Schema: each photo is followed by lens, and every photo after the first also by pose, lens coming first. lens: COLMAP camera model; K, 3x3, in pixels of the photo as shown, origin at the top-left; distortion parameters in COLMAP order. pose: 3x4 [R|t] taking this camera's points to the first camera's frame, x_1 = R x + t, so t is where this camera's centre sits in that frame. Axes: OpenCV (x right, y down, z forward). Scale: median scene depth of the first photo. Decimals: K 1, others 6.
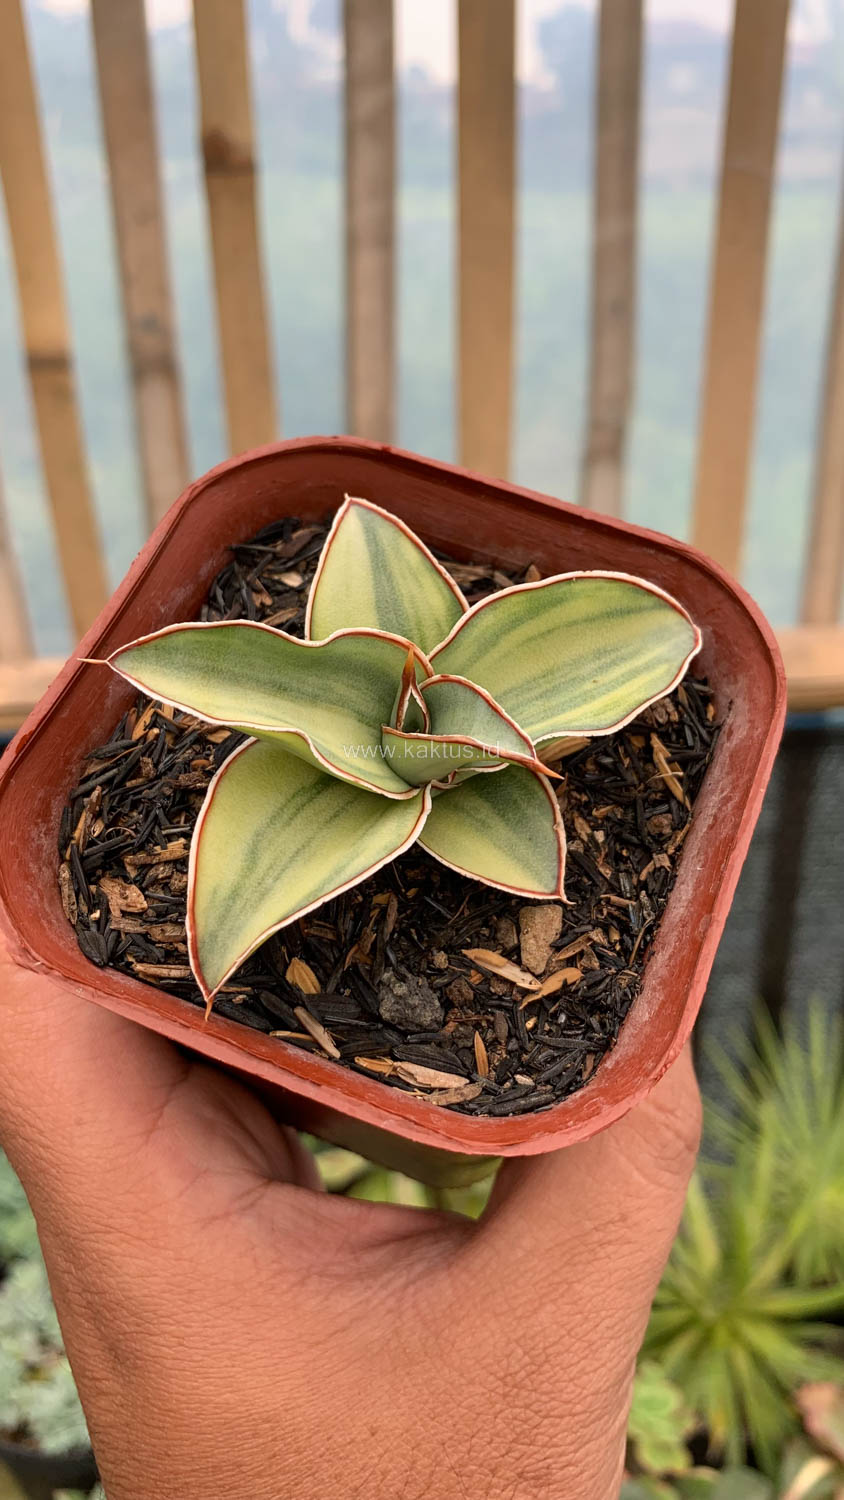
lens RADIAL K [[1291.9, 0, 457.5], [0, 1291.9, 692.4], [0, 0, 1]] dist [0.076281, -0.290504]
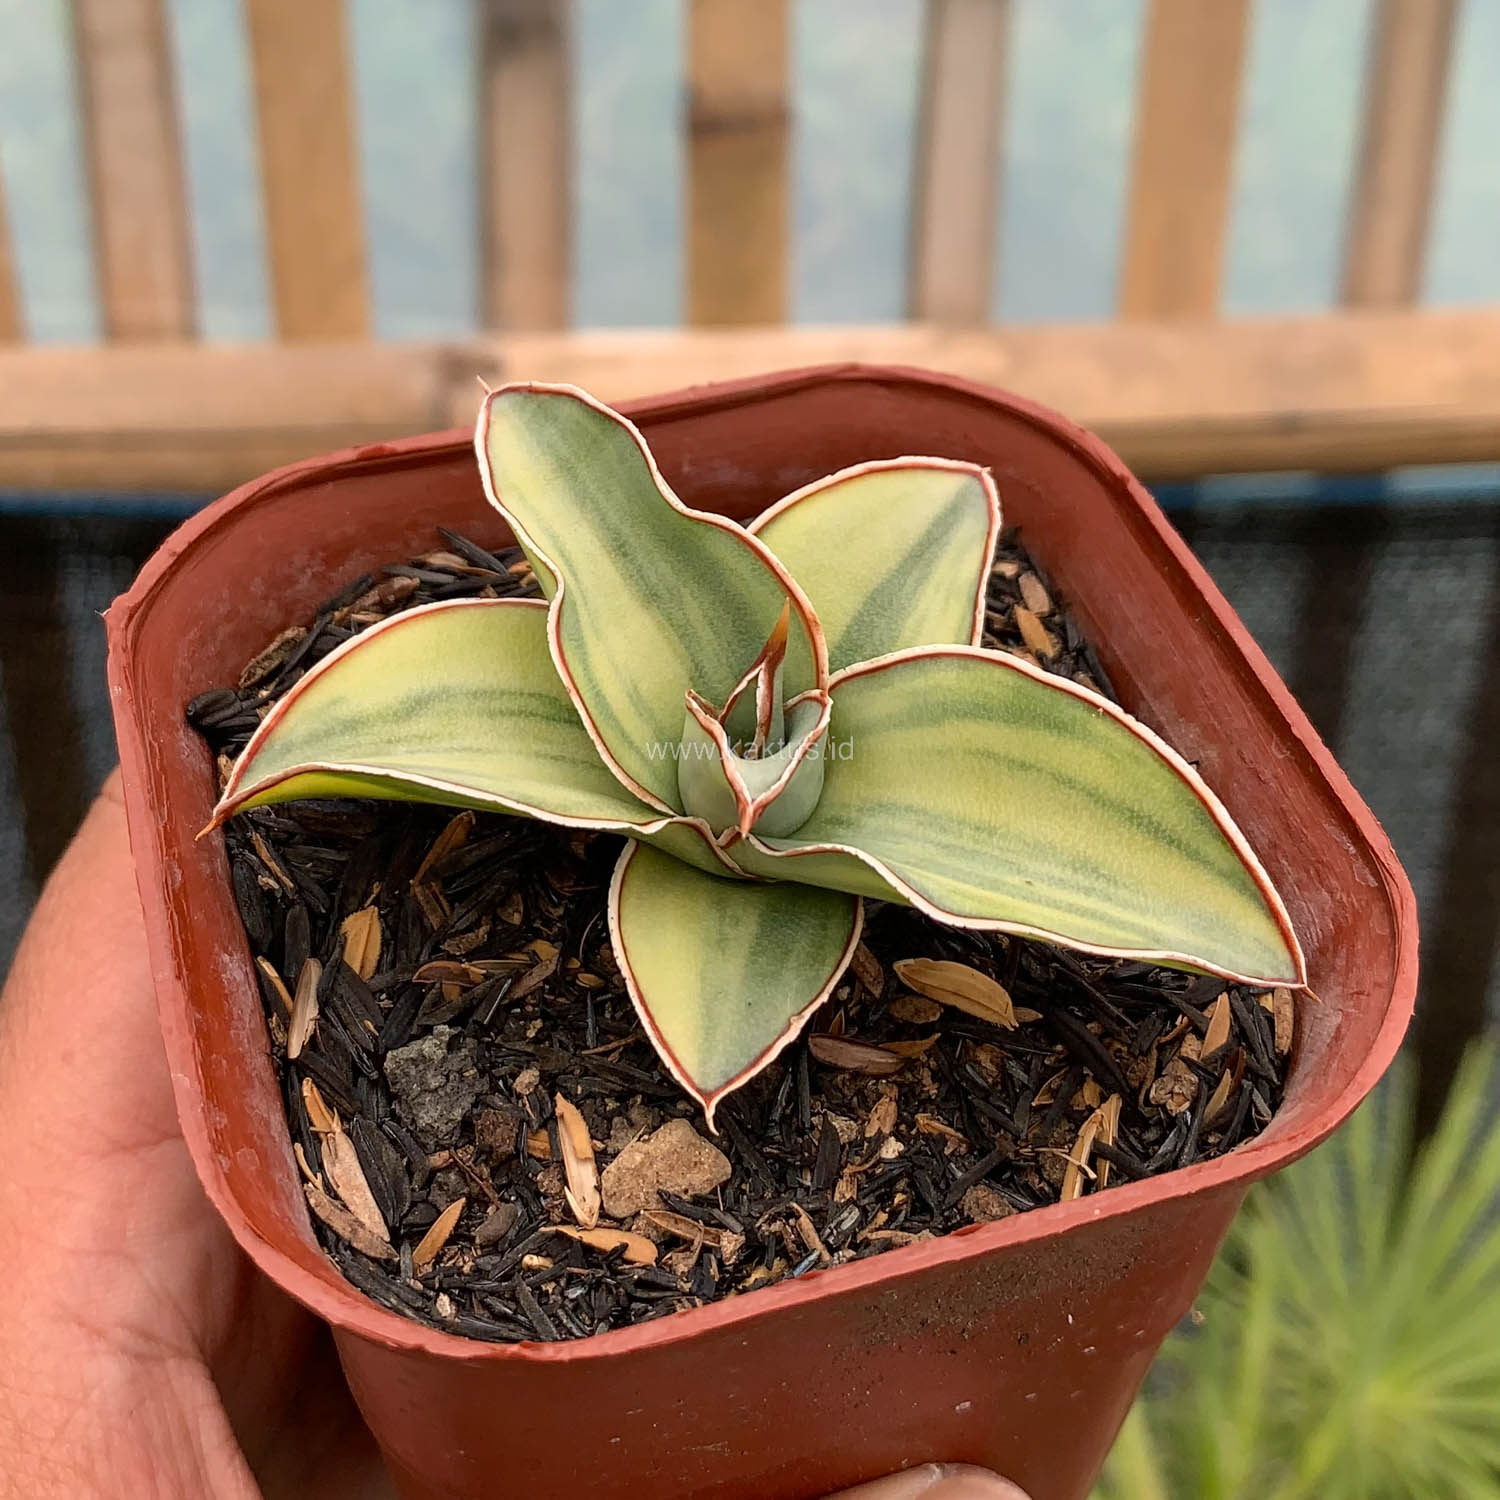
lens RADIAL K [[2458.5, 0, 749.4], [0, 2458.5, 310.0], [0, 0, 1]] dist [0.107407, -0.361663]
pose [[0.638686, 0.440278, -0.631058, 0.607080], [-0.656238, 0.739907, -0.147950, 0.046594], [0.401785, 0.508618, 0.761496, 0.004763]]
